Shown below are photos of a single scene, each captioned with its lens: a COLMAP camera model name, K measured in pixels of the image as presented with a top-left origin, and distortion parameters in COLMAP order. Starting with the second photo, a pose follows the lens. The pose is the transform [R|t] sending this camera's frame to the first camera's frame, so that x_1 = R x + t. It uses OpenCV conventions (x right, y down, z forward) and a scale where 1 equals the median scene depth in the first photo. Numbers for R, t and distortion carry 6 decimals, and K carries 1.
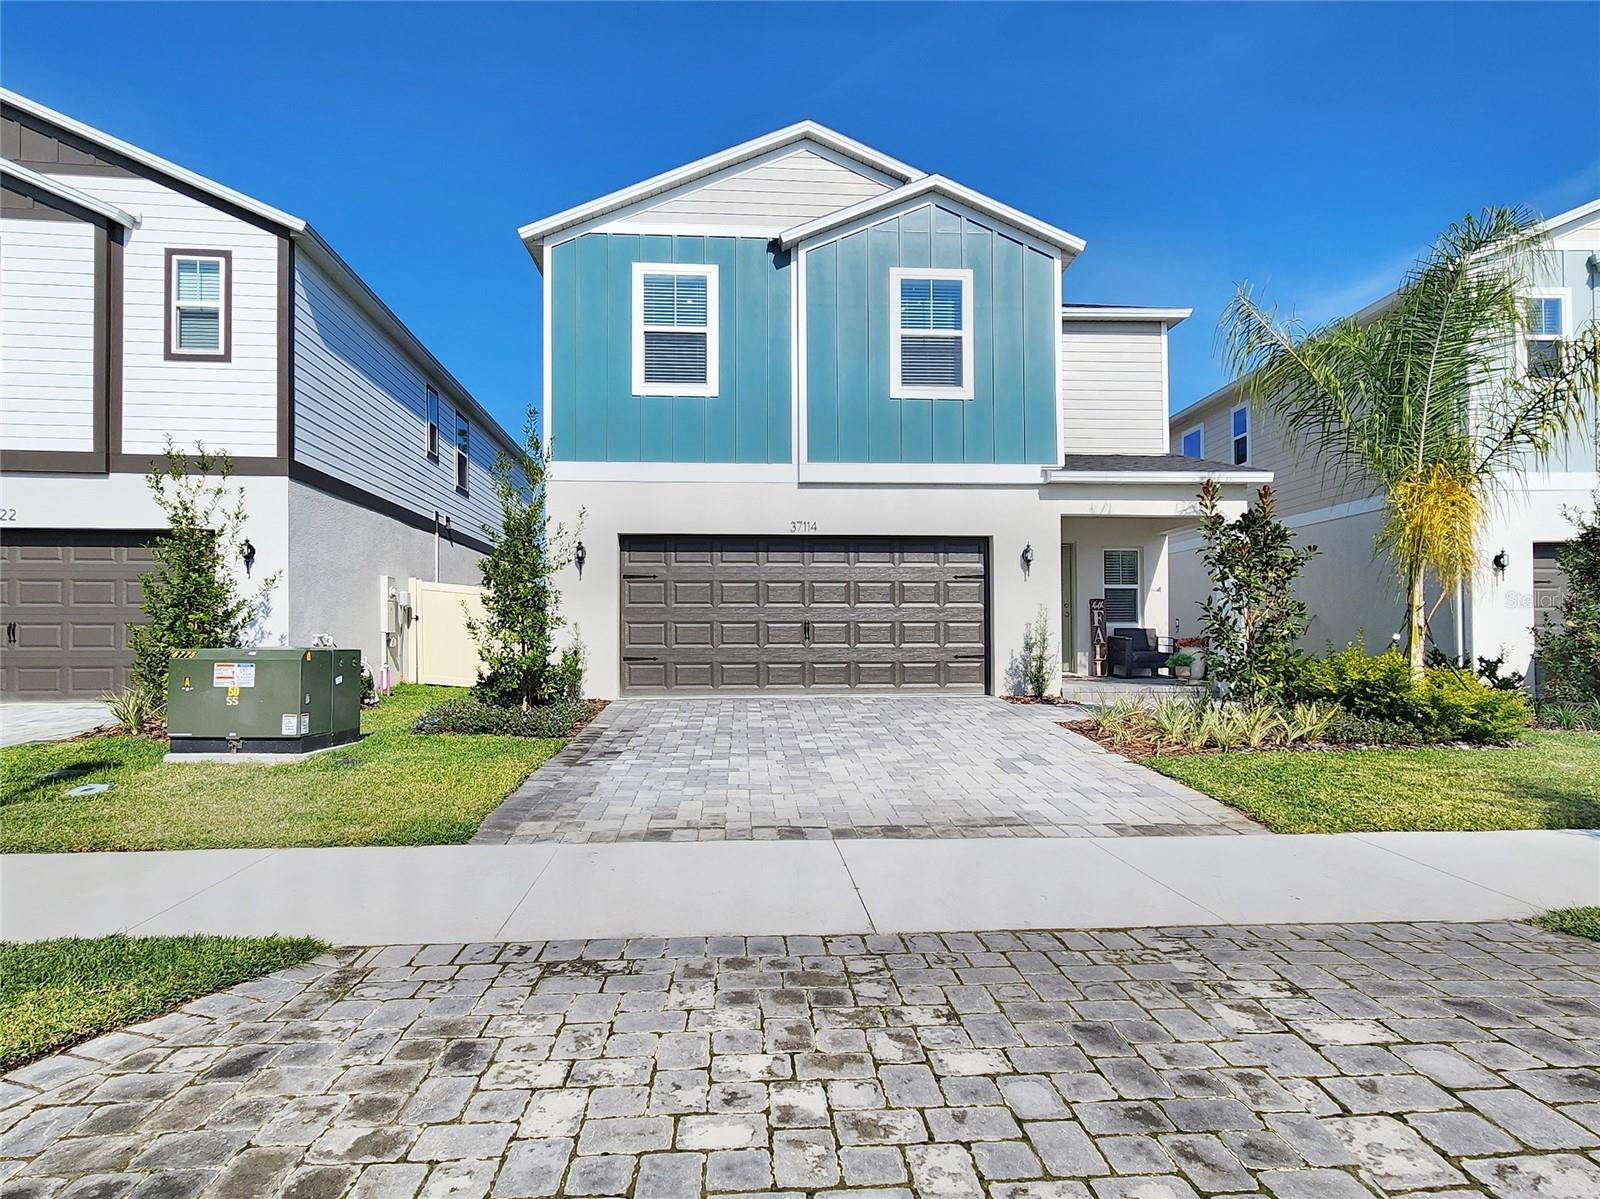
lens RADIAL K [[687.0, 0, 809.7], [0, 687.0, 597.8], [0, 0, 1]] dist [-0.002566, 0.001978]
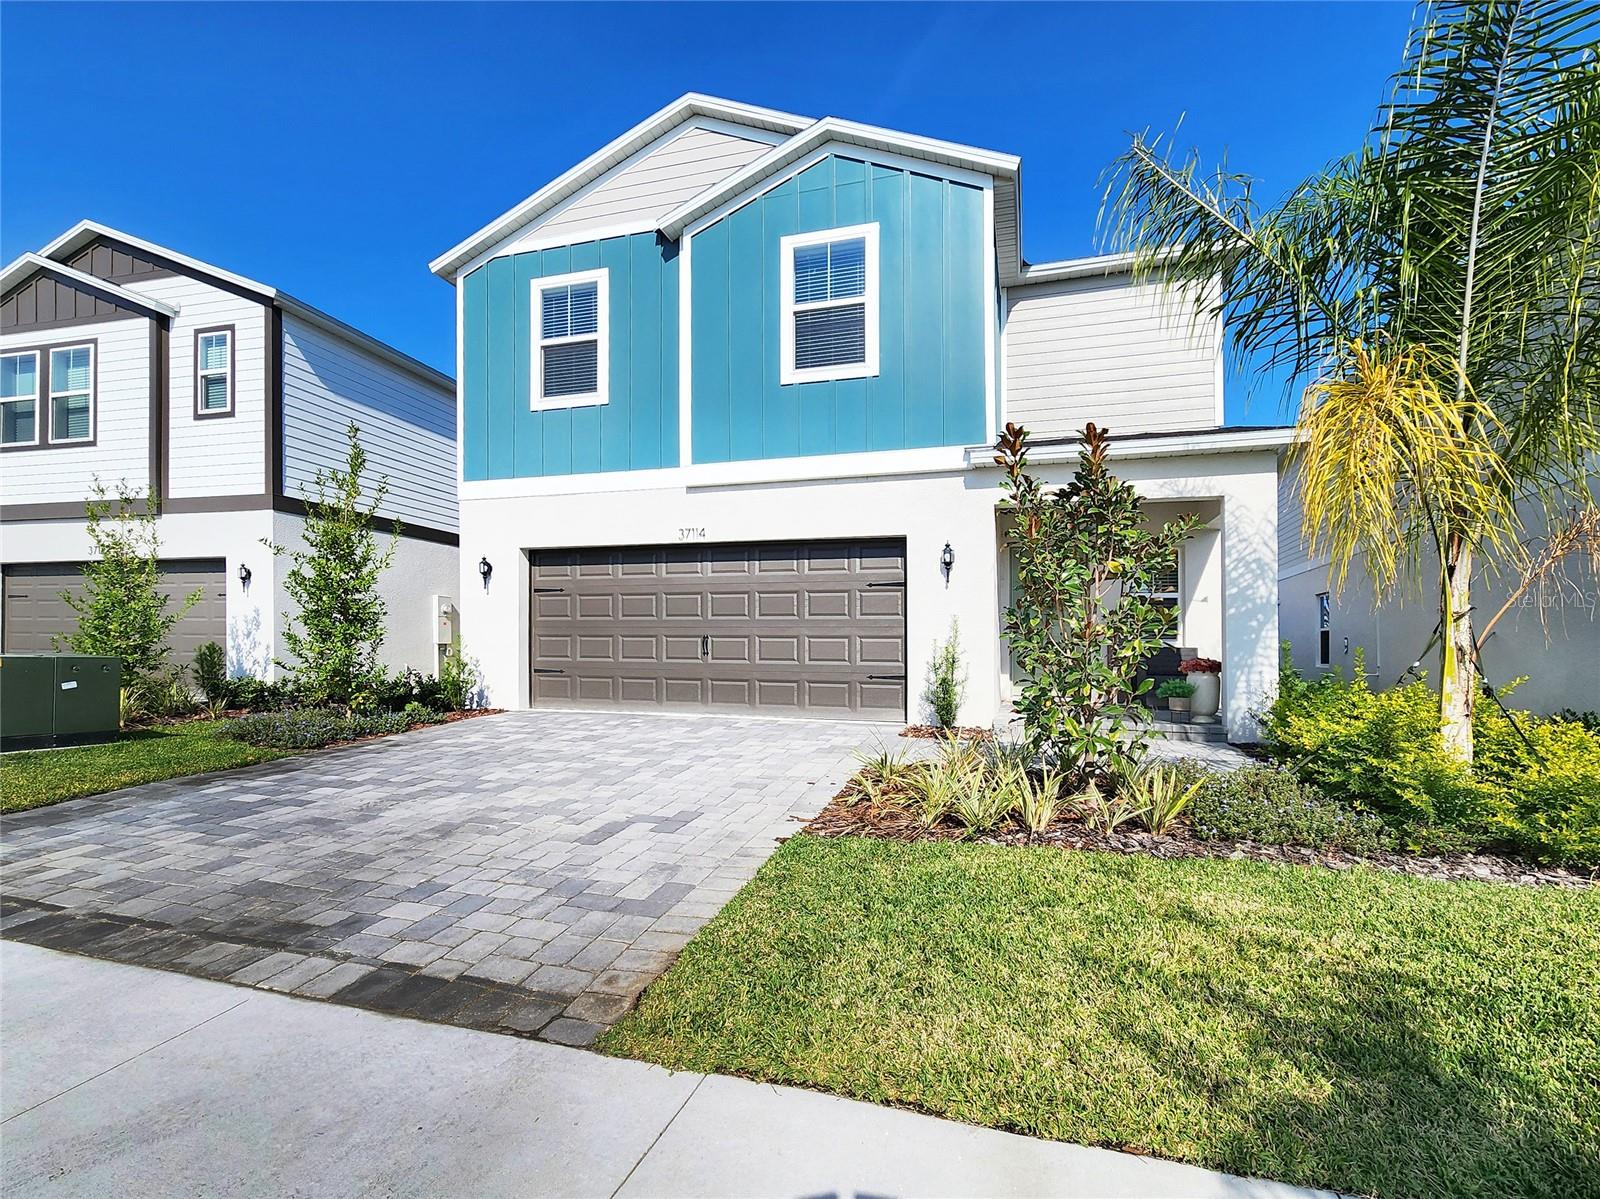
lens RADIAL K [[644.7, 0, 789.4], [0, 644.7, 613.1], [0, 0, 1]] dist [0.003444, 0.000142]
pose [[0.947886, -0.002665, -0.318598, 0.402204], [0.008092, 0.999844, 0.015713, -0.008397], [0.318506, -0.017473, 0.947760, 0.208659]]
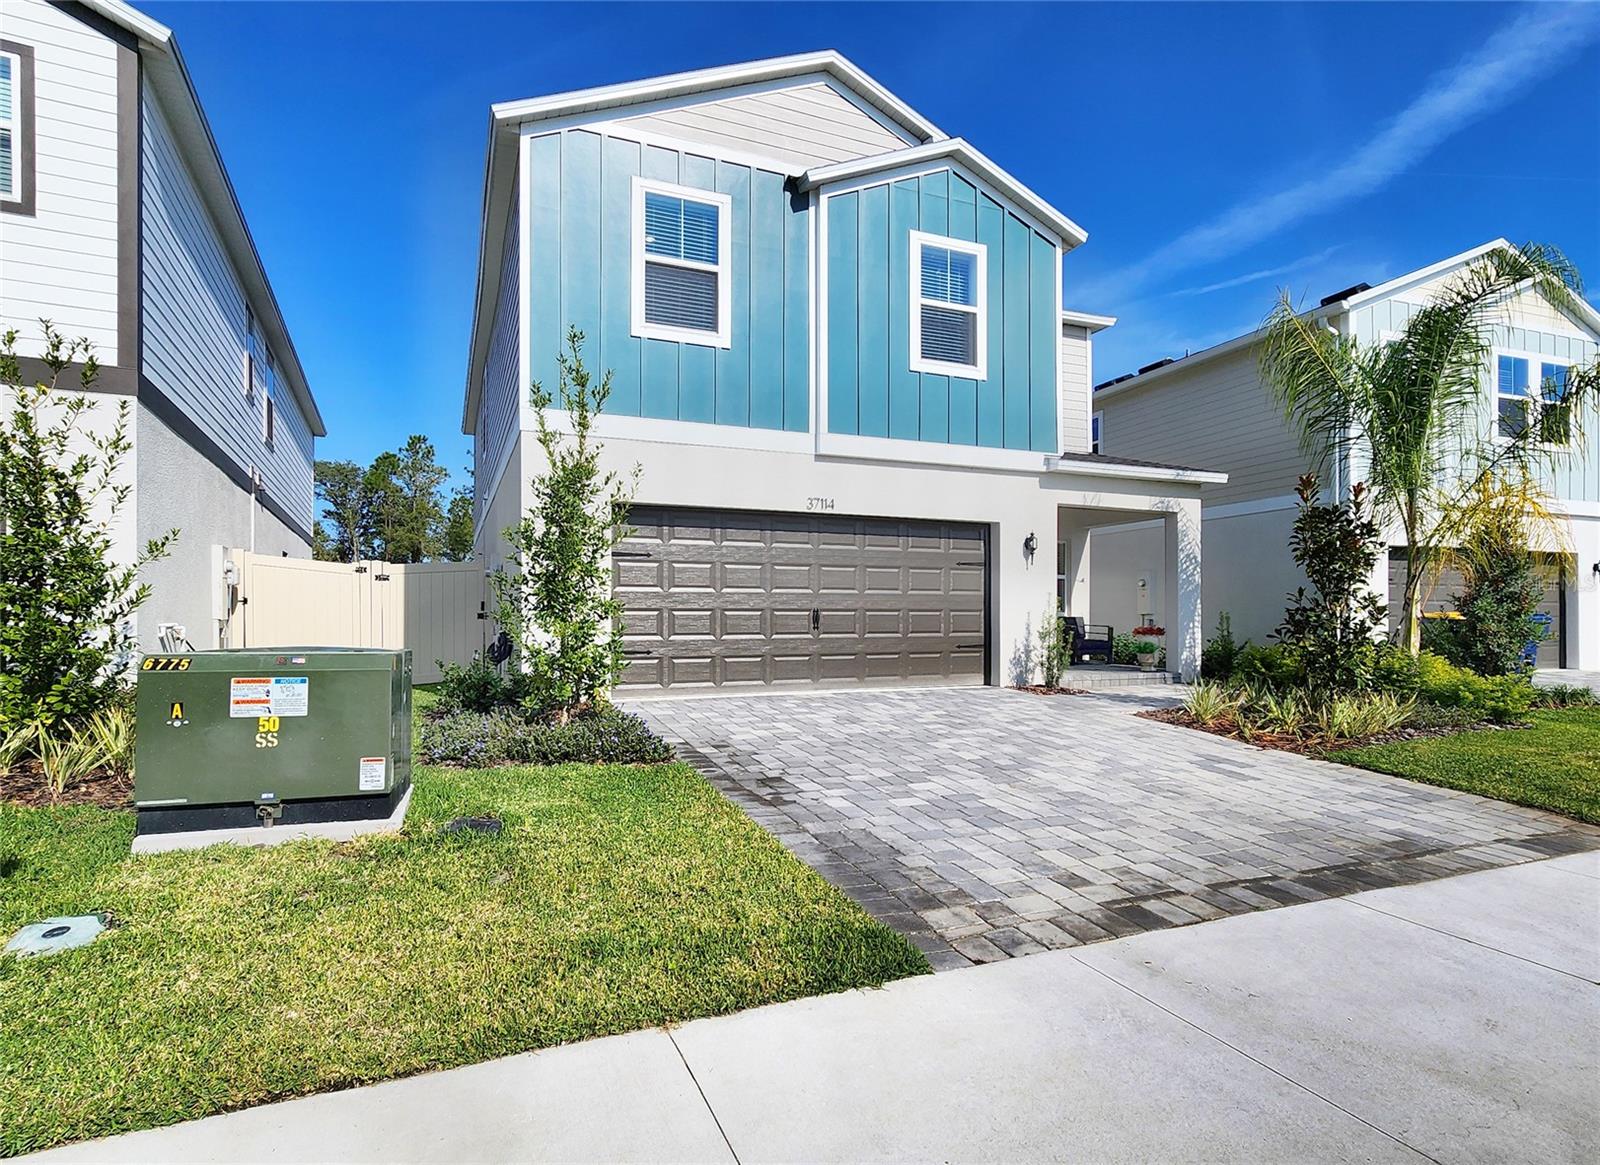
lens RADIAL K [[677.3, 0, 802.5], [0, 677.3, 591.5], [0, 0, 1]] dist [-0.000634, 0.001541]
pose [[0.965408, 0.012776, 0.260432, -0.264332], [-0.015666, 0.999837, 0.009022, 0.003516], [-0.260274, -0.012790, 0.965450, 0.148975]]
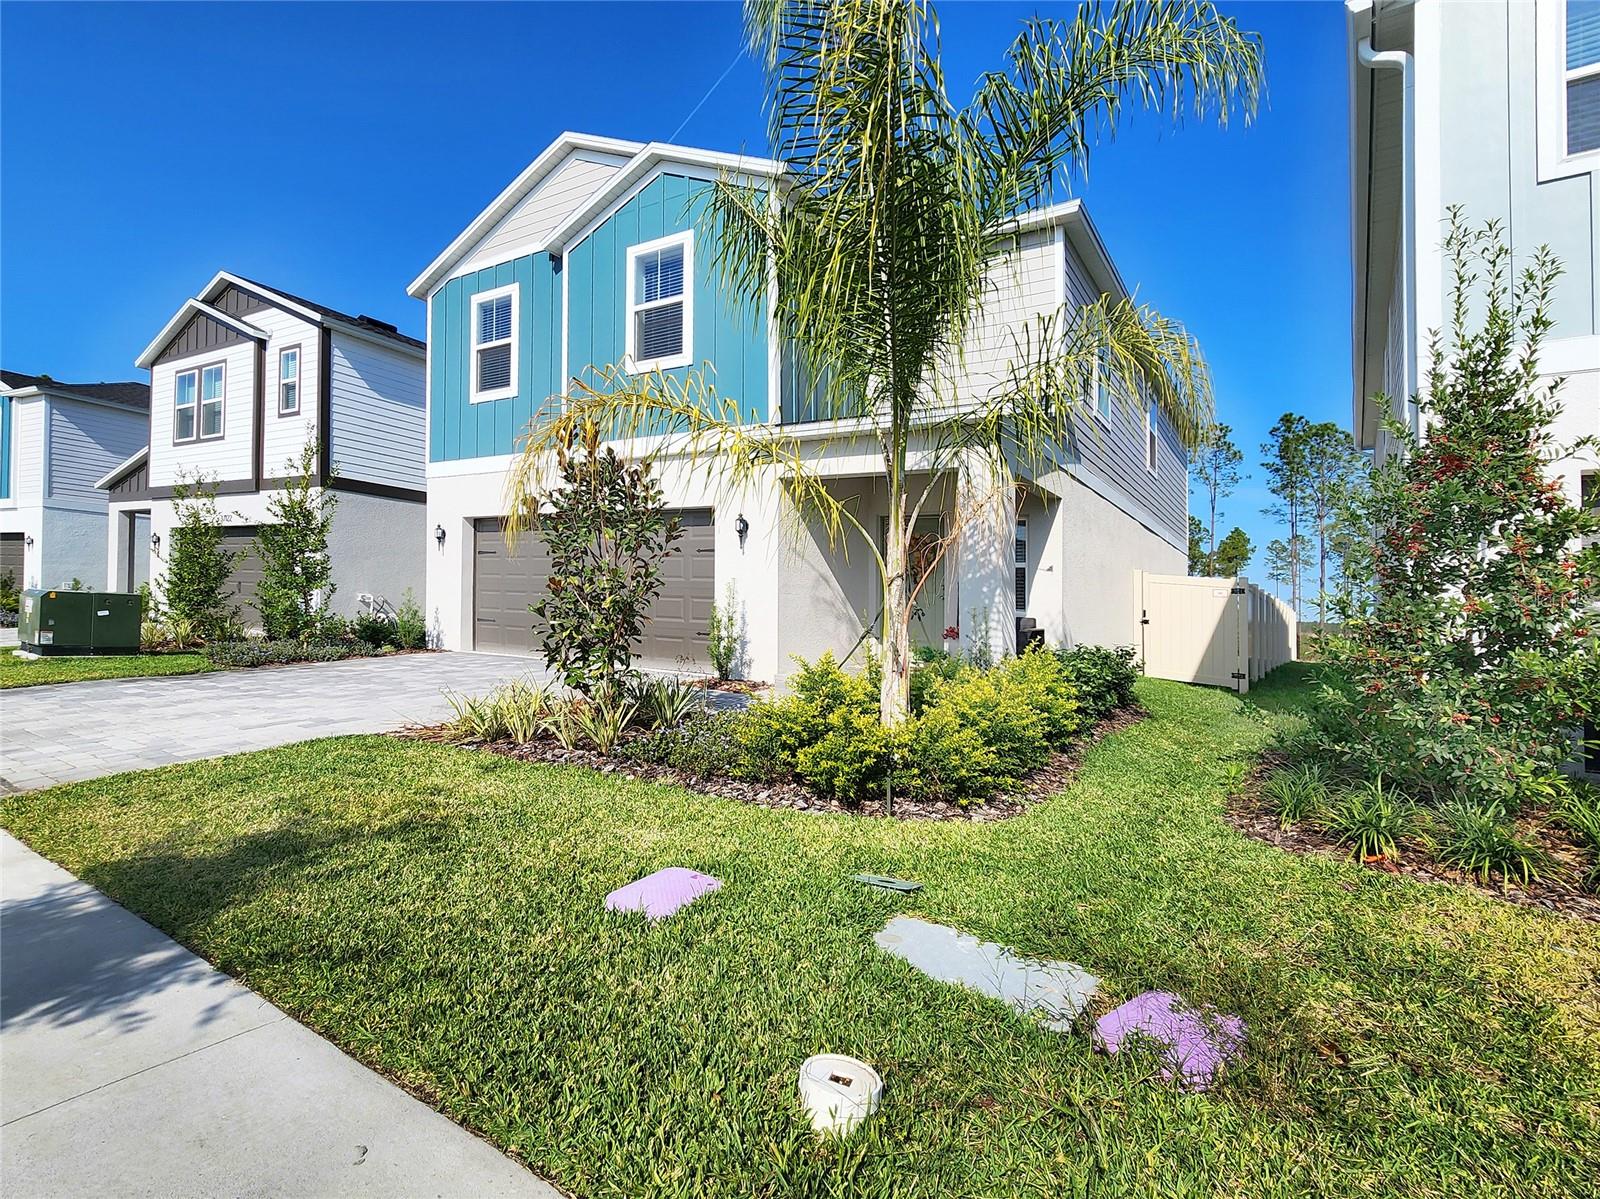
lens RADIAL K [[778.9, 0, 833.0], [0, 778.9, 567.0], [0, 0, 1]] dist [0.024527, -0.000342]
pose [[0.809948, 0.006225, -0.586469, 1.080434], [-0.006923, 0.999975, 0.001052, -0.009315], [0.586461, 0.003208, 0.809971, 0.241318]]
